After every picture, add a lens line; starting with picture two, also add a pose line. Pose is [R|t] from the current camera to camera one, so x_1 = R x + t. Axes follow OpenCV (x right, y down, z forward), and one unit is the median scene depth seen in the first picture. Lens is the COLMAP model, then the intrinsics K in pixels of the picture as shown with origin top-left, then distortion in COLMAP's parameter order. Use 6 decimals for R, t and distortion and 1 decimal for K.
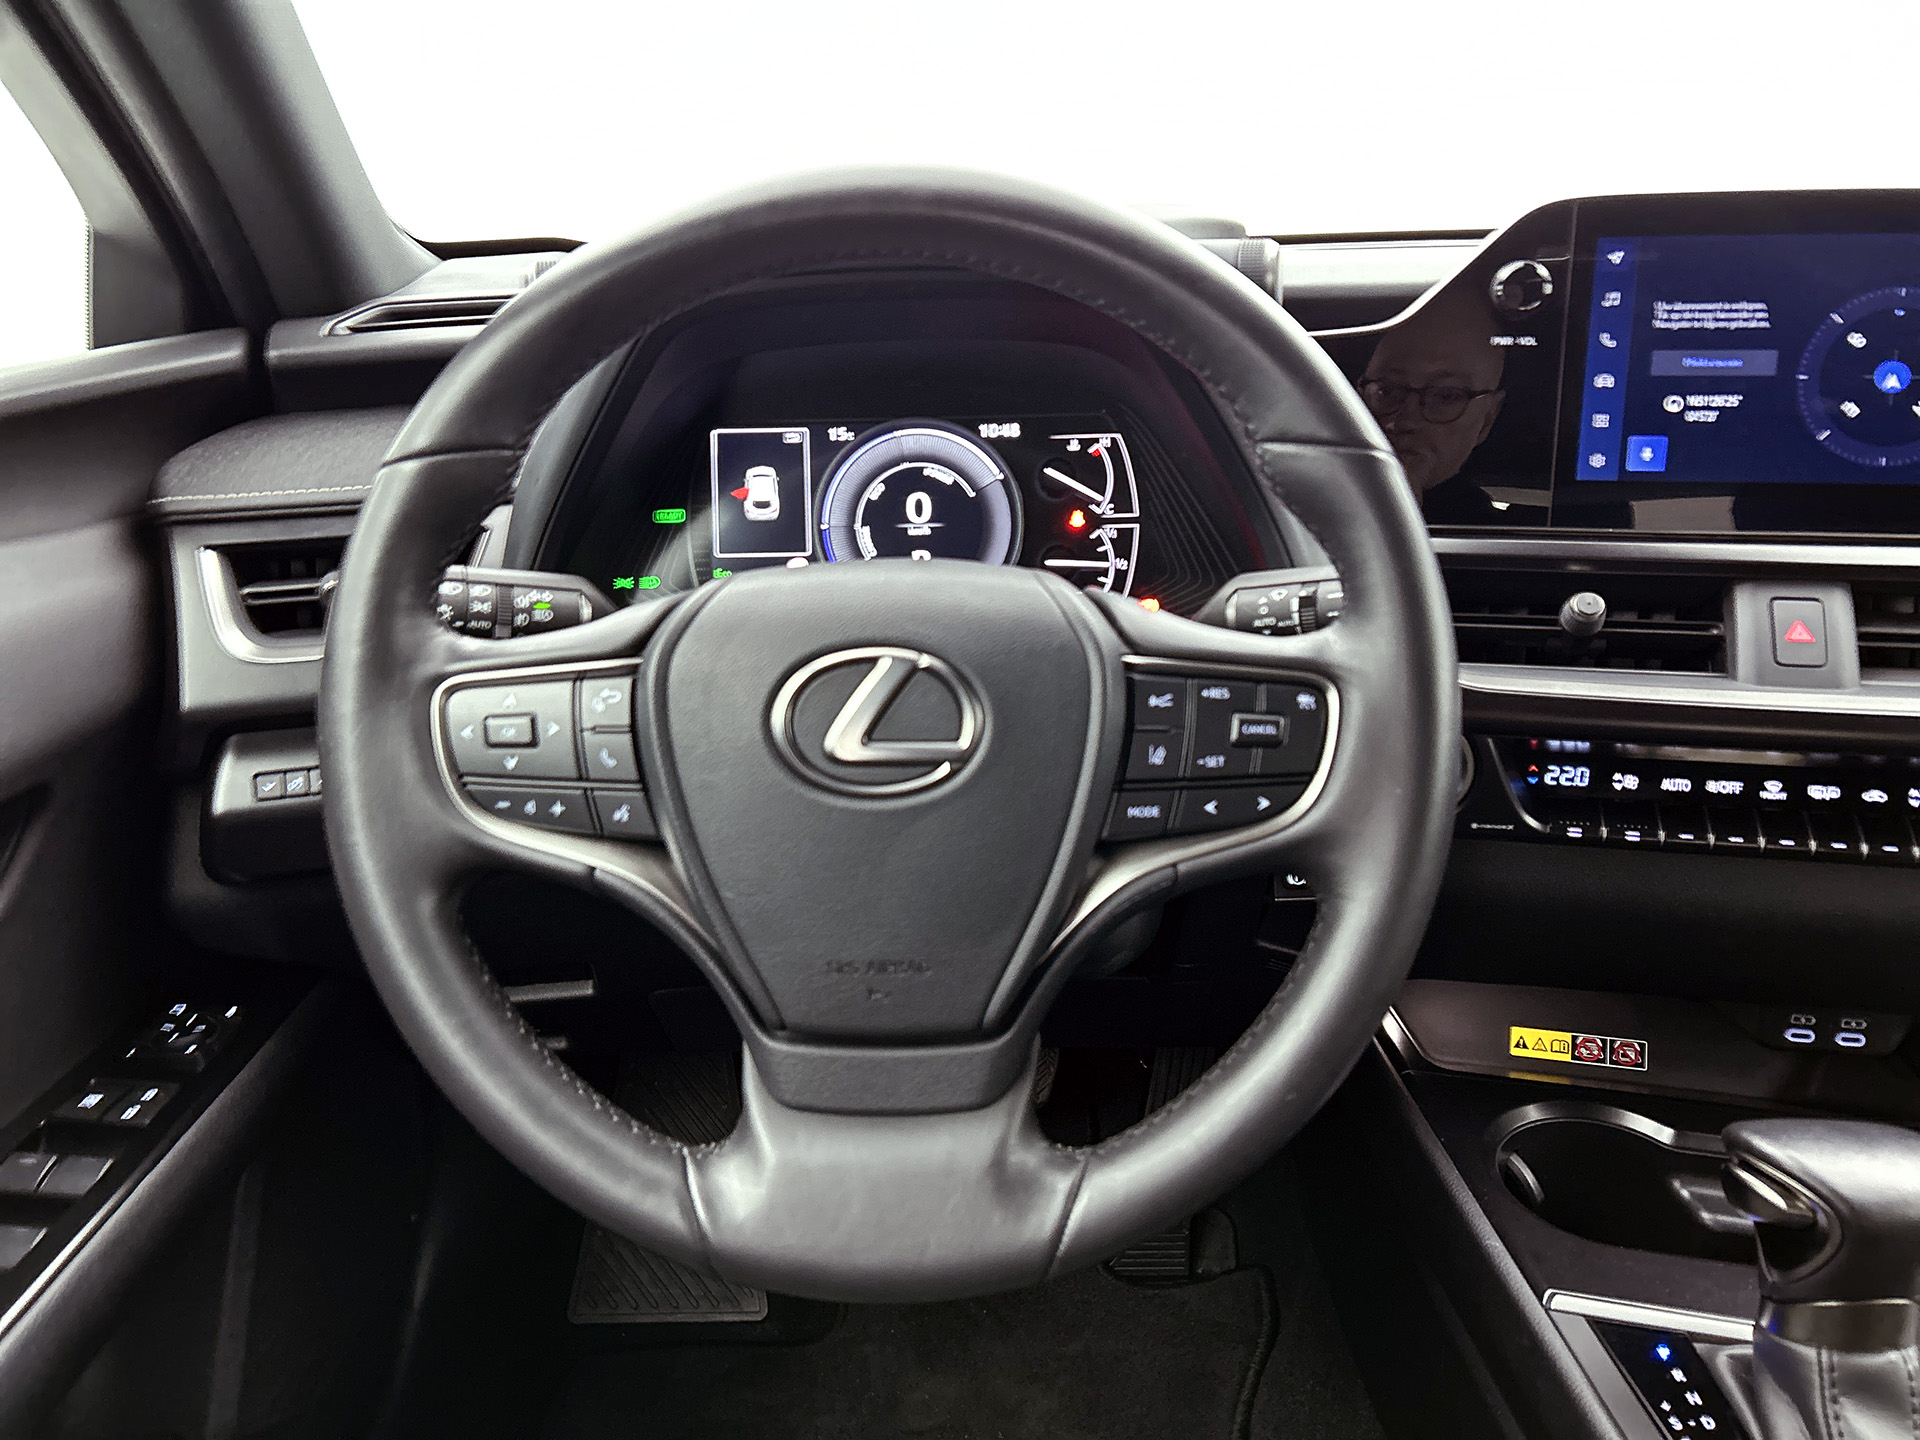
lens RADIAL K [[1403.3, 0, 973.7], [0, 1403.3, 709.5], [0, 0, 1]] dist [0.046920, -0.057710]
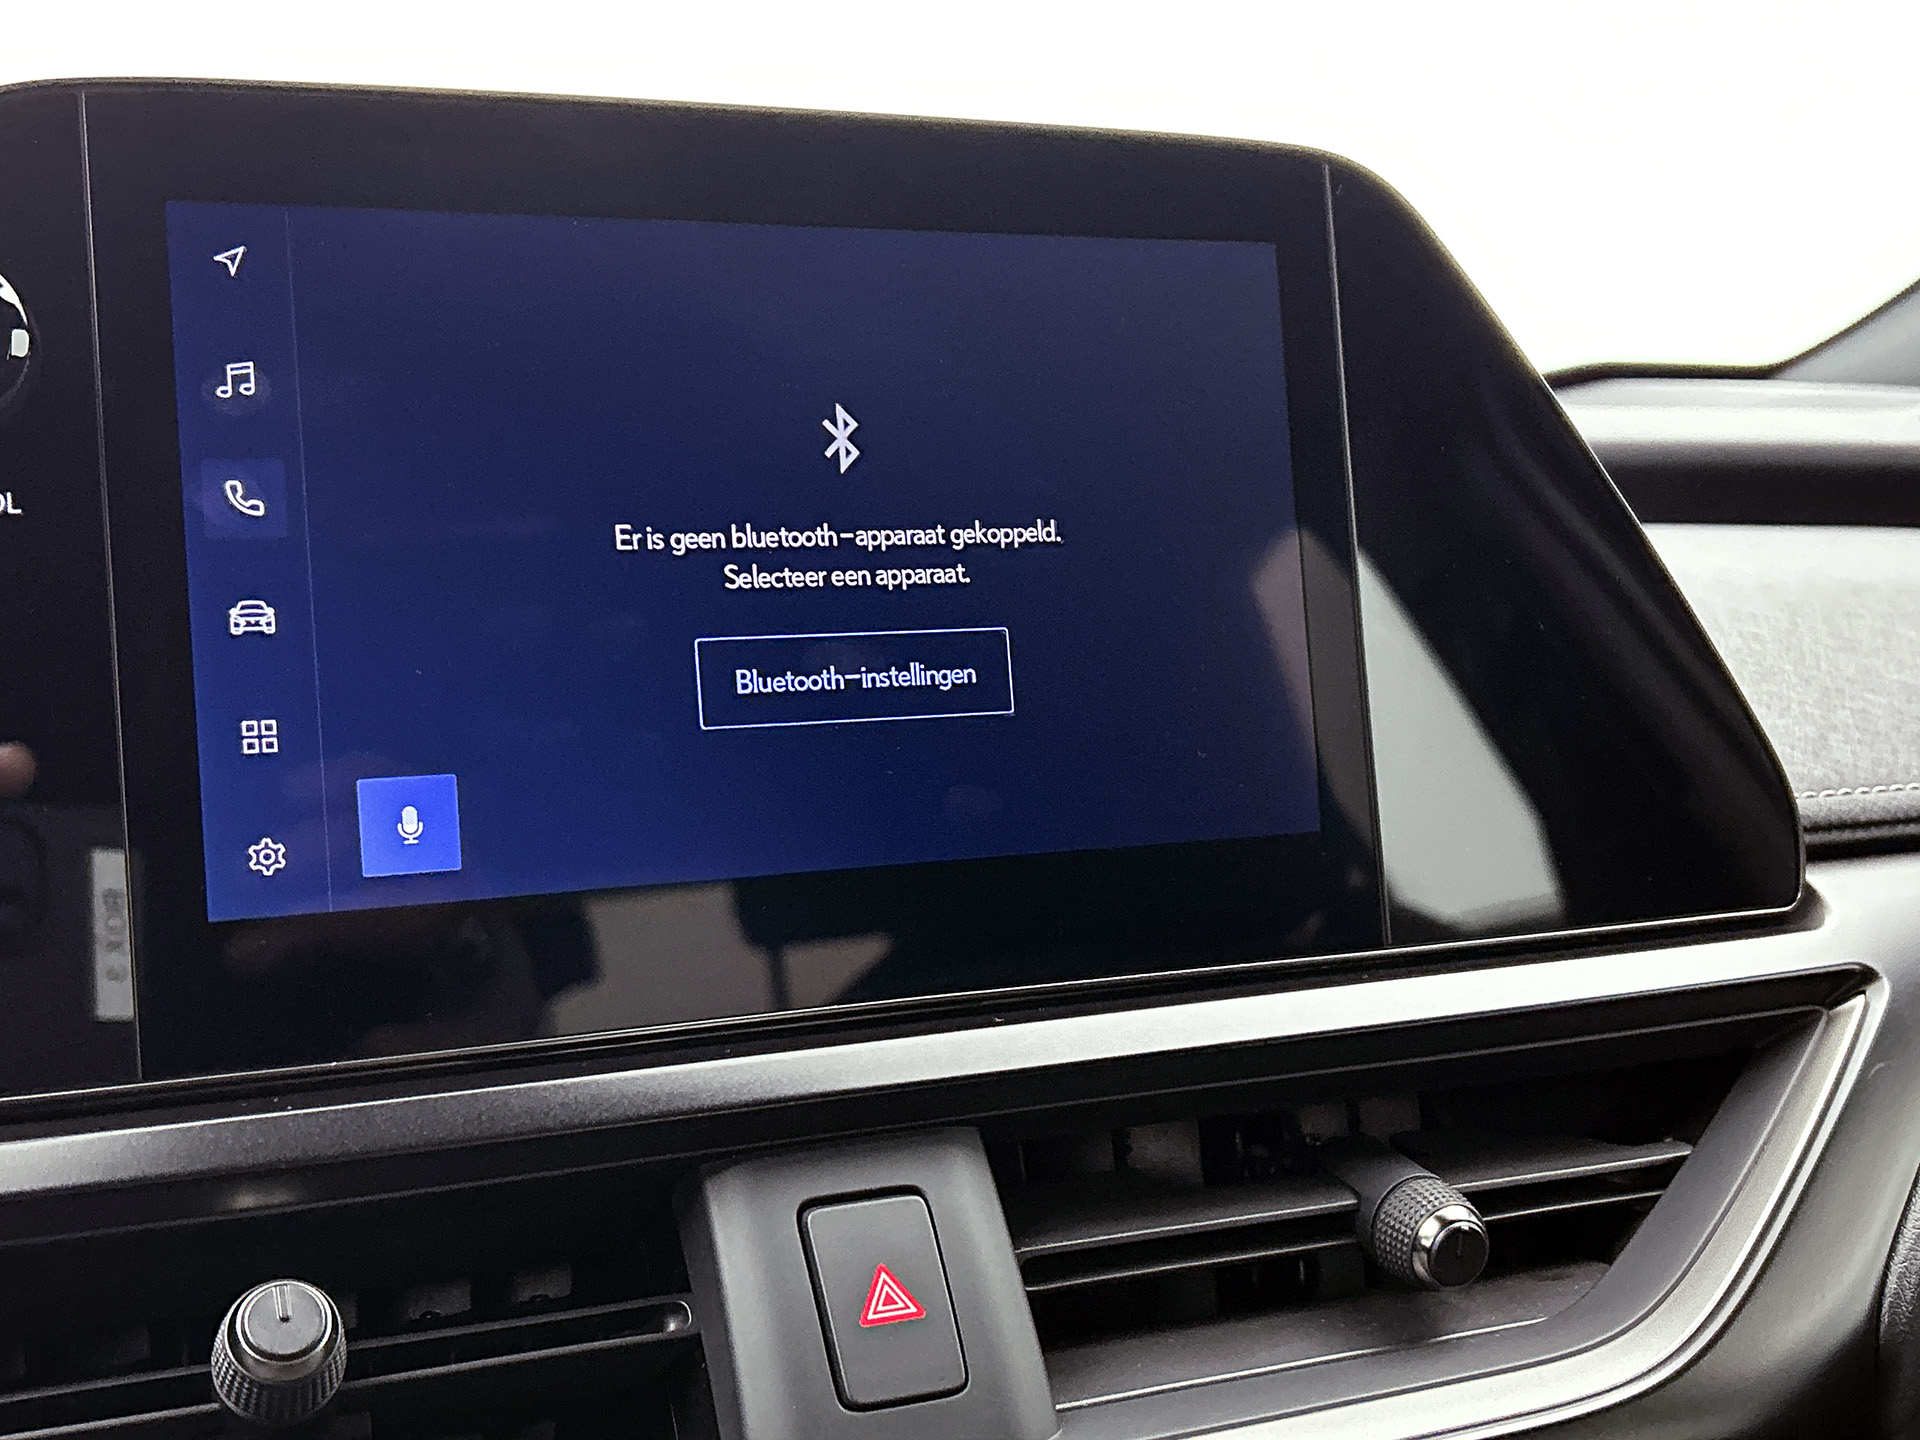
lens RADIAL K [[2217.5, 0, 954.6], [0, 2217.5, 743.2], [0, 0, 1]] dist [0.051250, 0.000000]
pose [[0.832349, -0.054454, 0.551570, 0.297679], [0.176311, 0.969482, -0.170350, -0.088074], [-0.525461, 0.239039, 0.816549, 0.504147]]
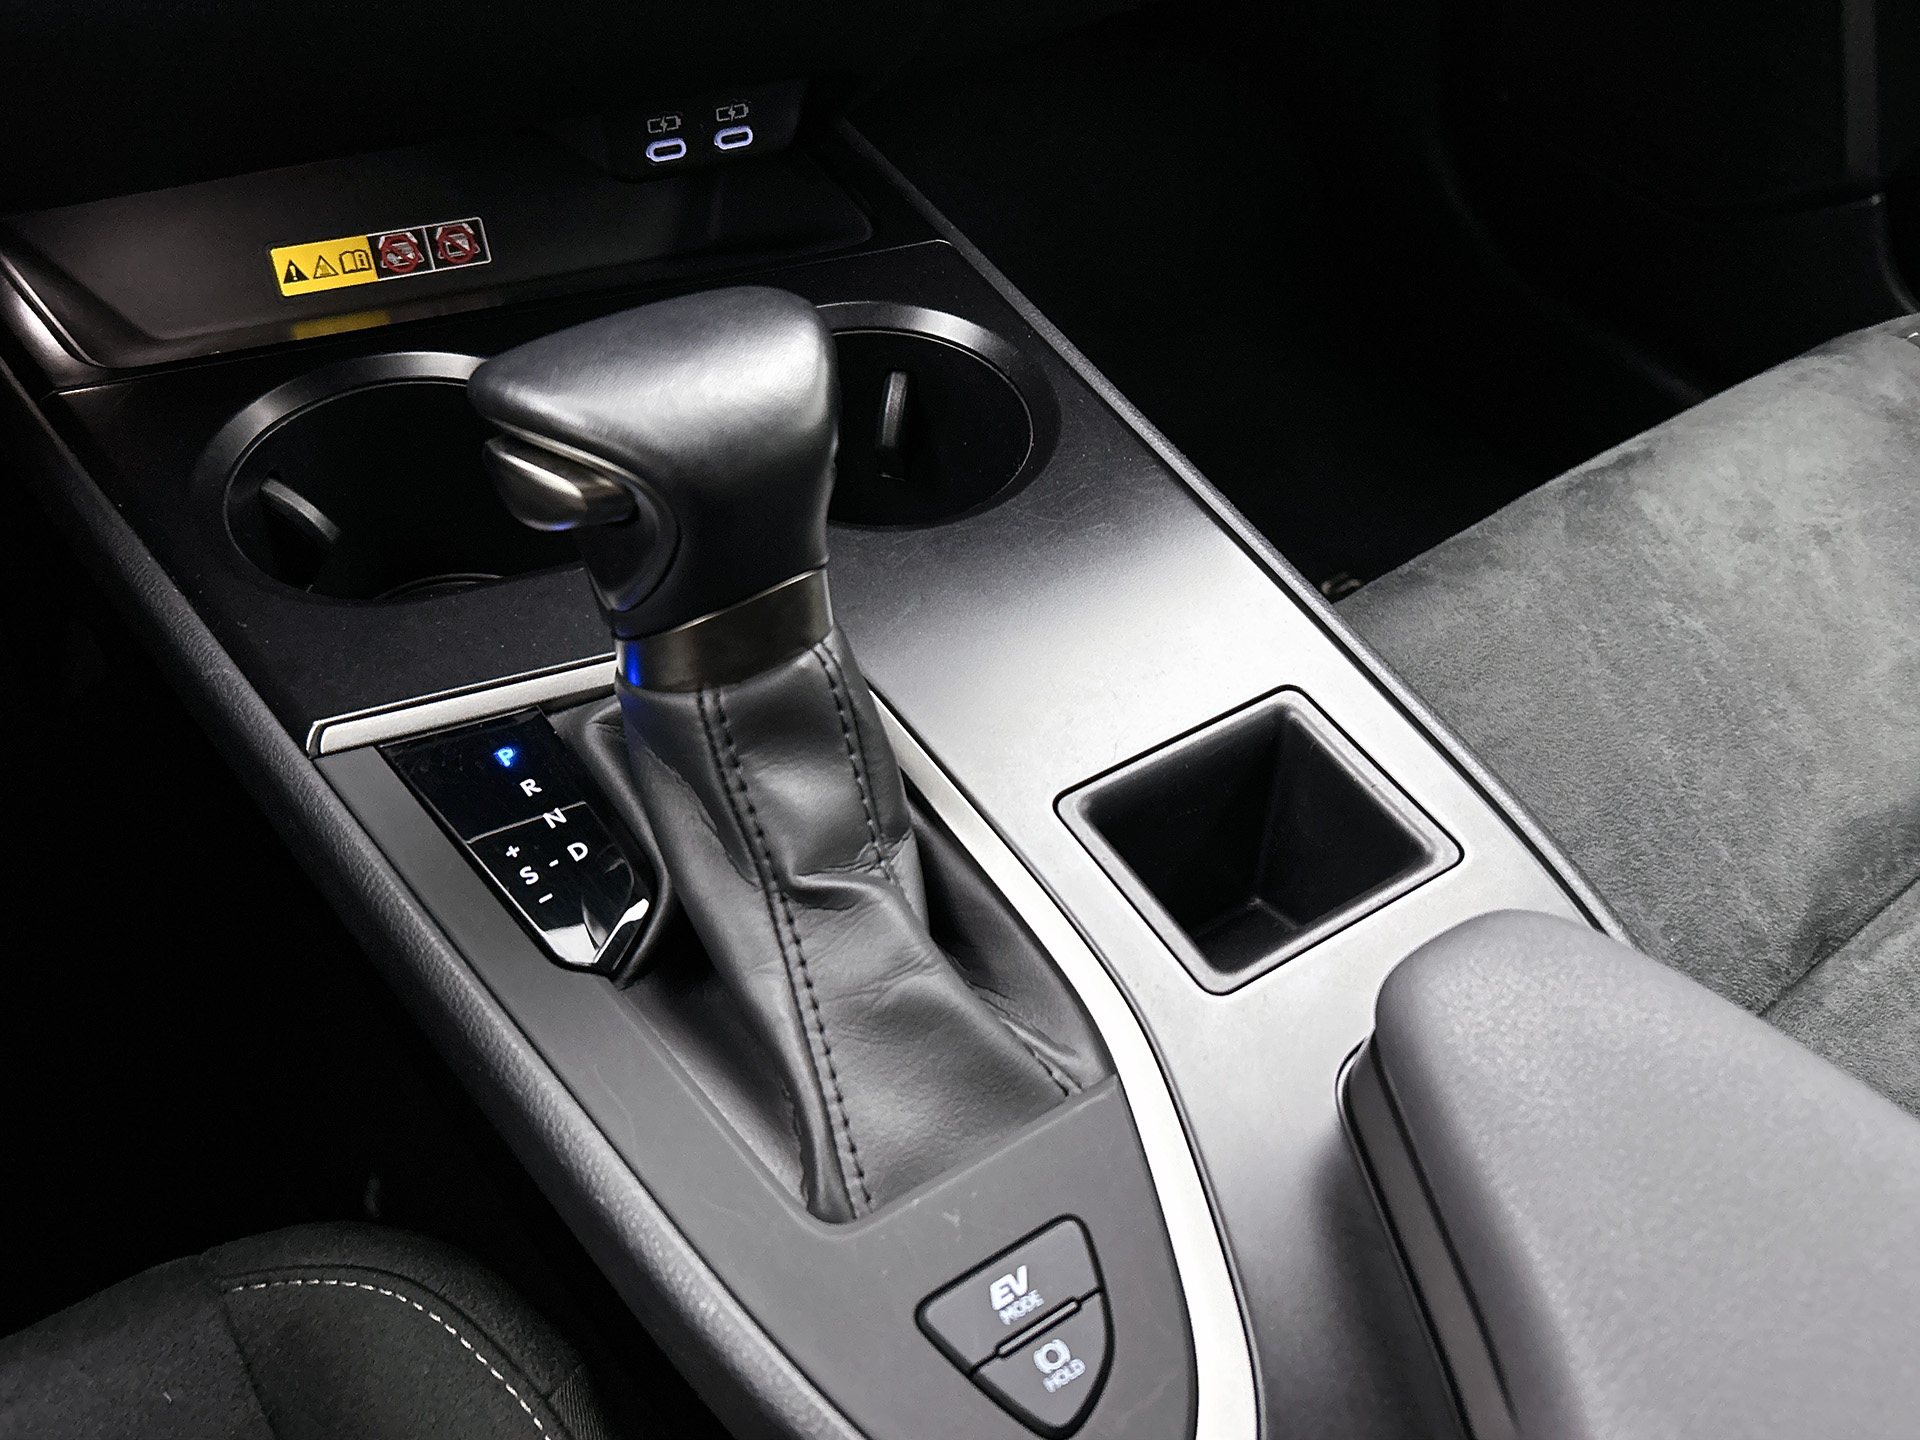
lens RADIAL K [[1611.1, 0, 960.1], [0, 1611.1, 713.4], [0, 0, 1]] dist [0.010408, 0.001890]
pose [[0.799342, -0.402074, 0.446531, 0.296126], [0.129071, 0.840678, 0.525929, 0.087343], [-0.586851, -0.362763, 0.723885, 0.340623]]
